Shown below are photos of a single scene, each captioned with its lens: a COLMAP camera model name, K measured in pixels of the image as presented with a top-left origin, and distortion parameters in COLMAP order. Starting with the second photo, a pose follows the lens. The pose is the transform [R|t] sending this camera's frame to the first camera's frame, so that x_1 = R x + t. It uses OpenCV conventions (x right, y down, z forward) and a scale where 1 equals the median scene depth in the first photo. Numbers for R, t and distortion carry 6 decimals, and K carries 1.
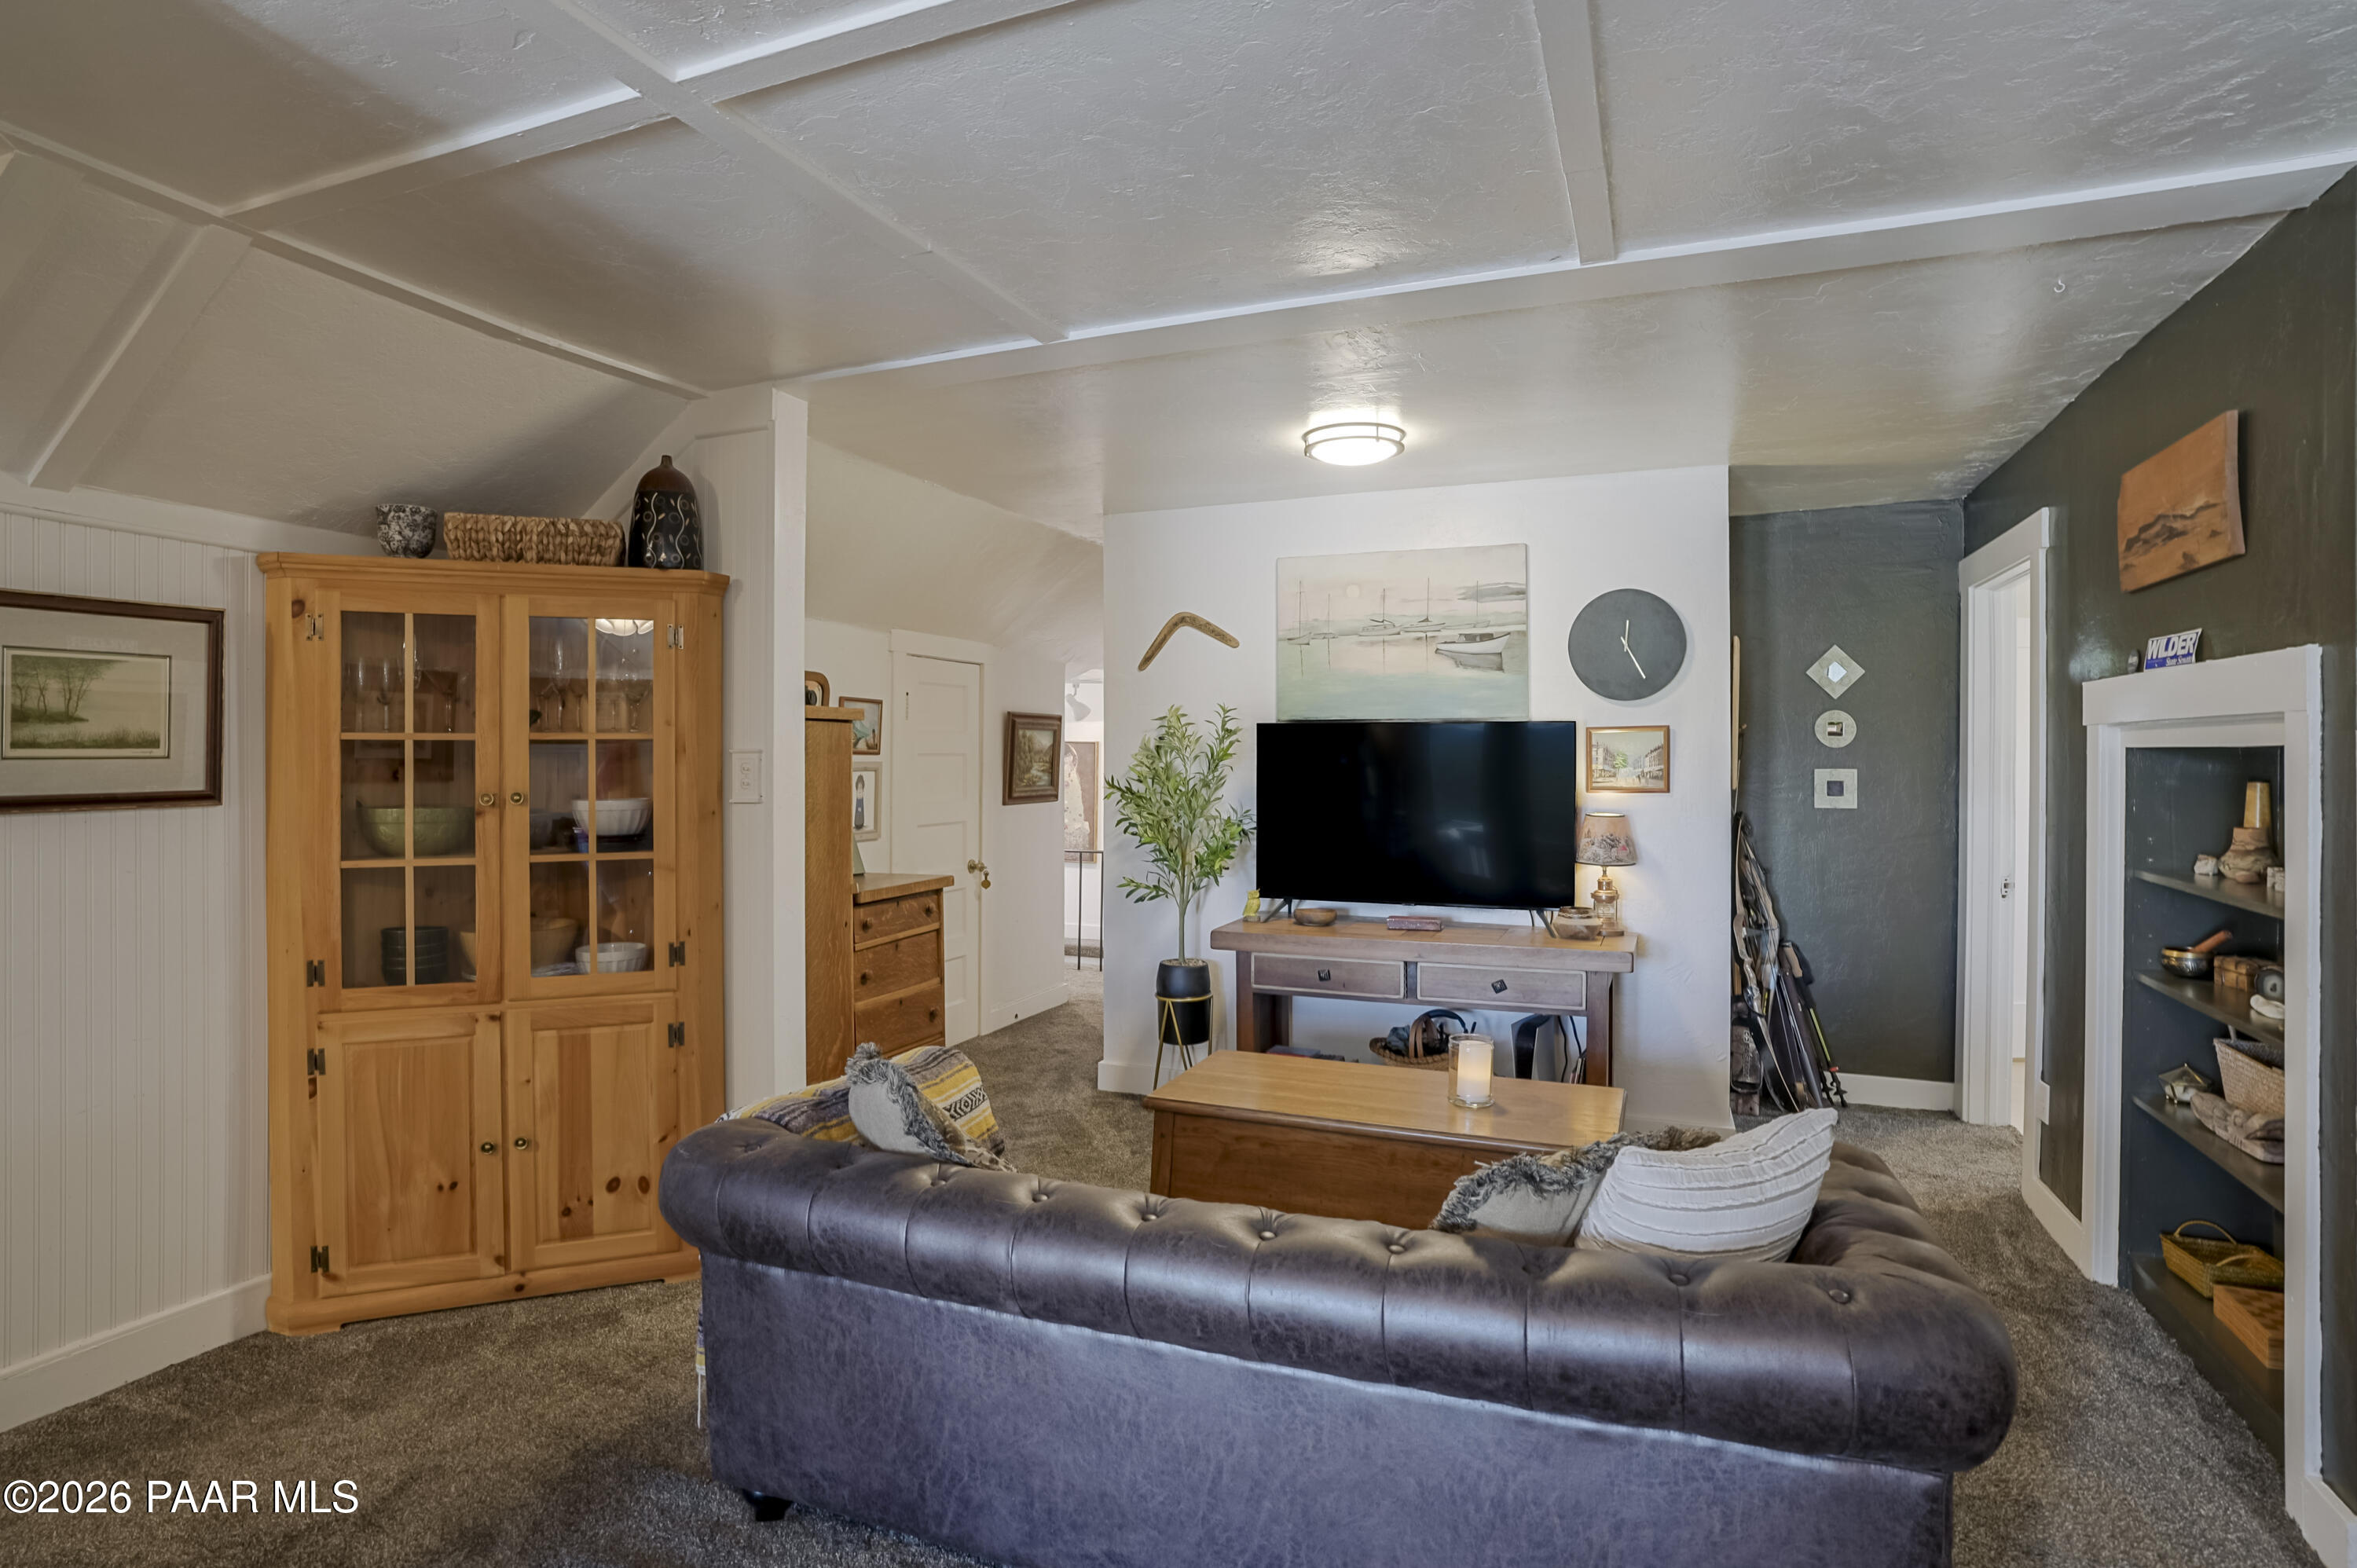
lens RADIAL K [[1210.9, 0, 1174.8], [0, 1210.9, 779.7], [0, 0, 1]] dist [-0.005202, -0.000645]
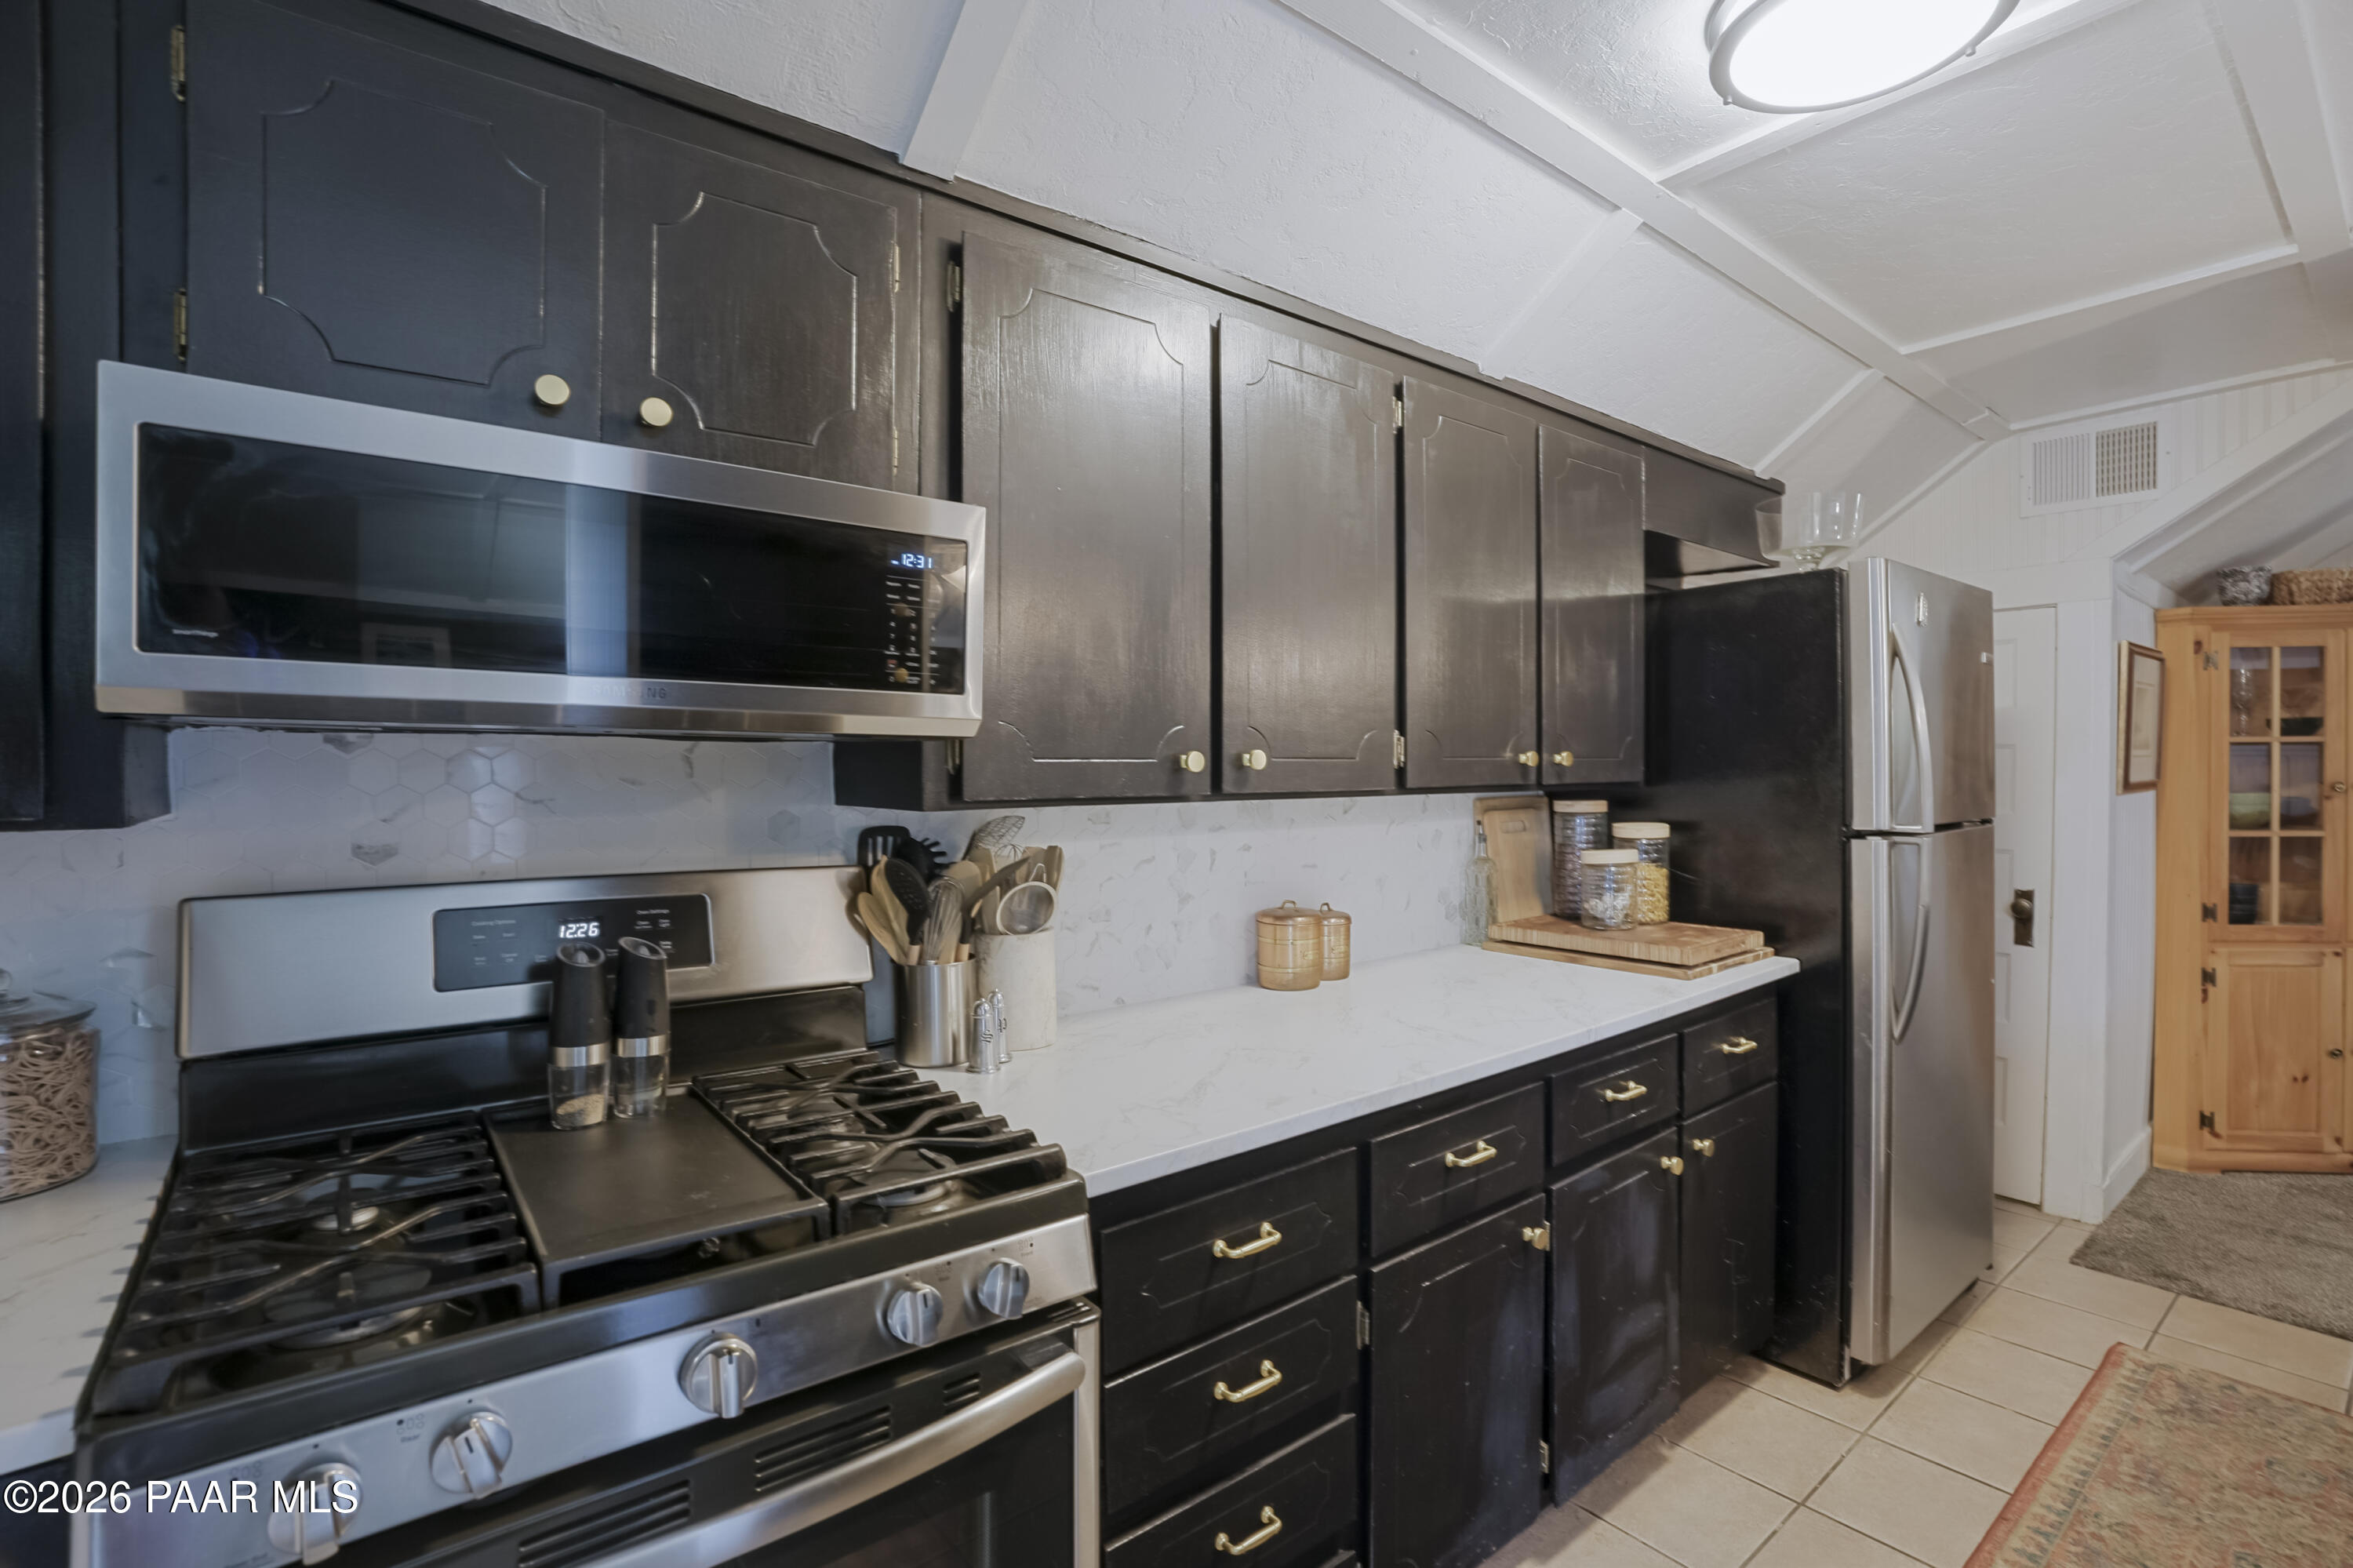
lens RADIAL K [[1099.8, 0, 1180.8], [0, 1099.8, 776.4], [0, 0, 1]] dist [-0.027873, 0.001464]
pose [[0.878251, 0.001583, -0.478197, -1.131109], [-0.001259, 0.999999, 0.000998, 0.005860], [0.478198, -0.000275, 0.878252, -0.615448]]
